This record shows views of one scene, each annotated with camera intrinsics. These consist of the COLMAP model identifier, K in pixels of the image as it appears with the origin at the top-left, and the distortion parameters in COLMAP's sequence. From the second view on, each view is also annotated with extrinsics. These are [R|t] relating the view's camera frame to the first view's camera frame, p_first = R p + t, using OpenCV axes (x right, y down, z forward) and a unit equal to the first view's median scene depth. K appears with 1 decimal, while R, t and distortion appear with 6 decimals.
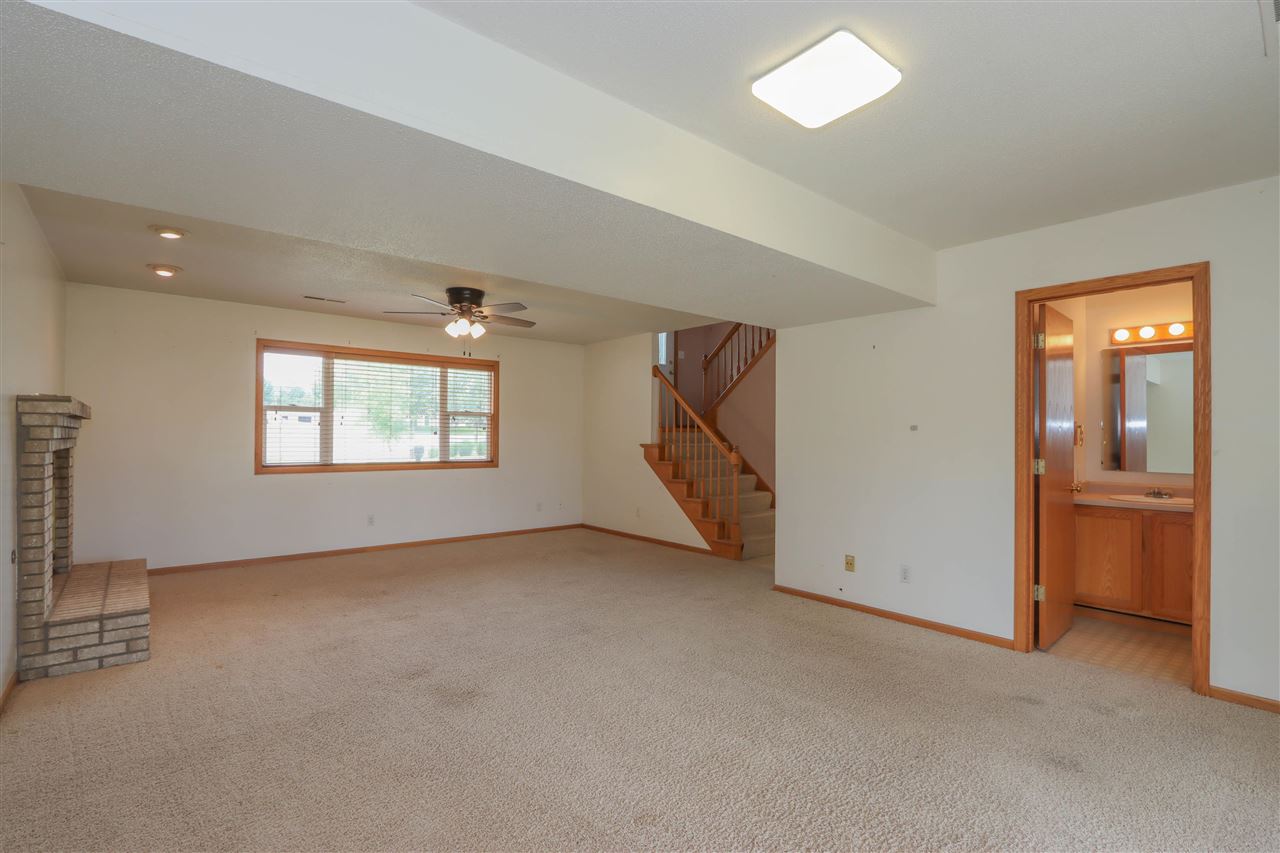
lens RADIAL K [[601.4, 0, 650.4], [0, 601.4, 427.6], [0, 0, 1]] dist [-0.011465, 0.000744]
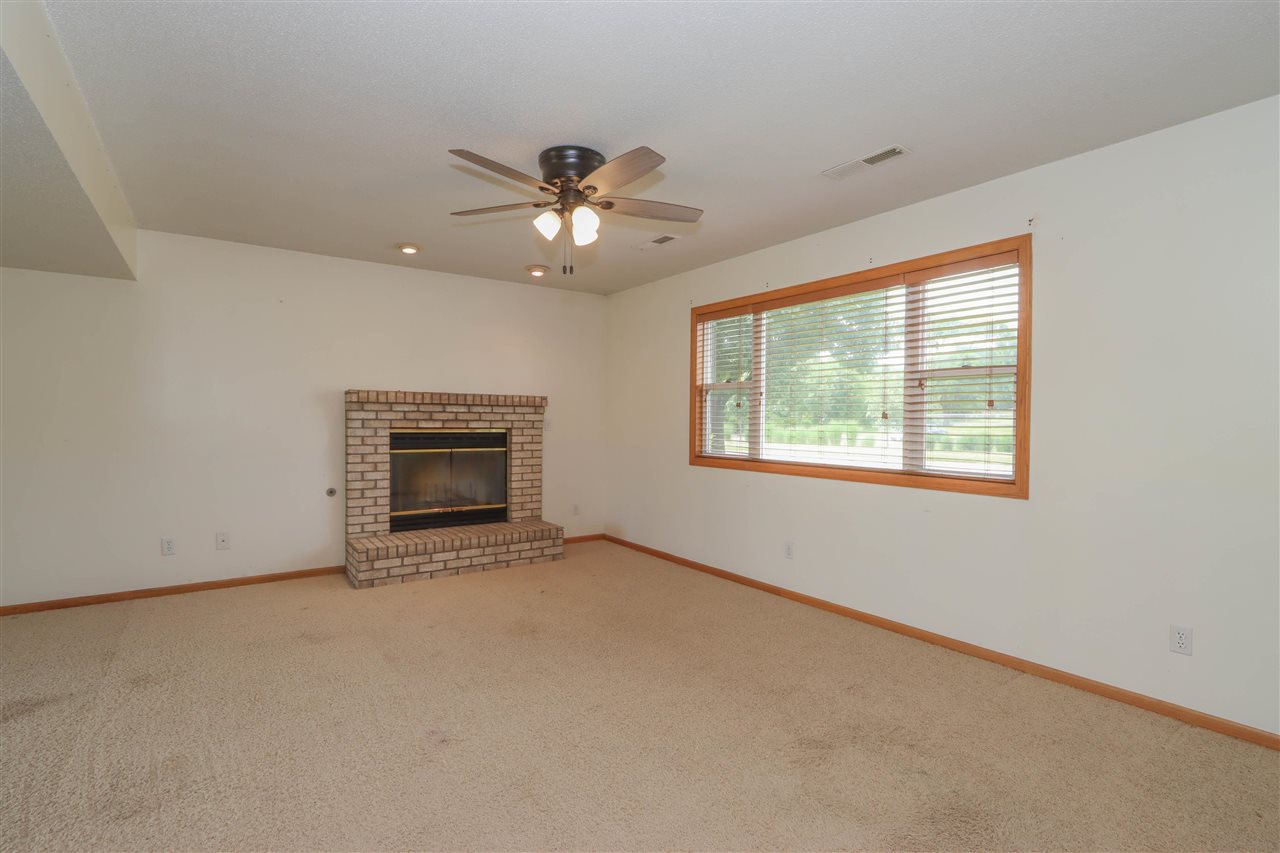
lens RADIAL K [[601.4, 0, 650.4], [0, 601.4, 427.6], [0, 0, 1]] dist [-0.011465, 0.000744]
pose [[-0.111700, 0.002675, -0.993738, 0.179531], [0.003244, 0.999992, 0.002327, 0.017906], [0.993737, -0.002964, -0.111708, 0.842878]]
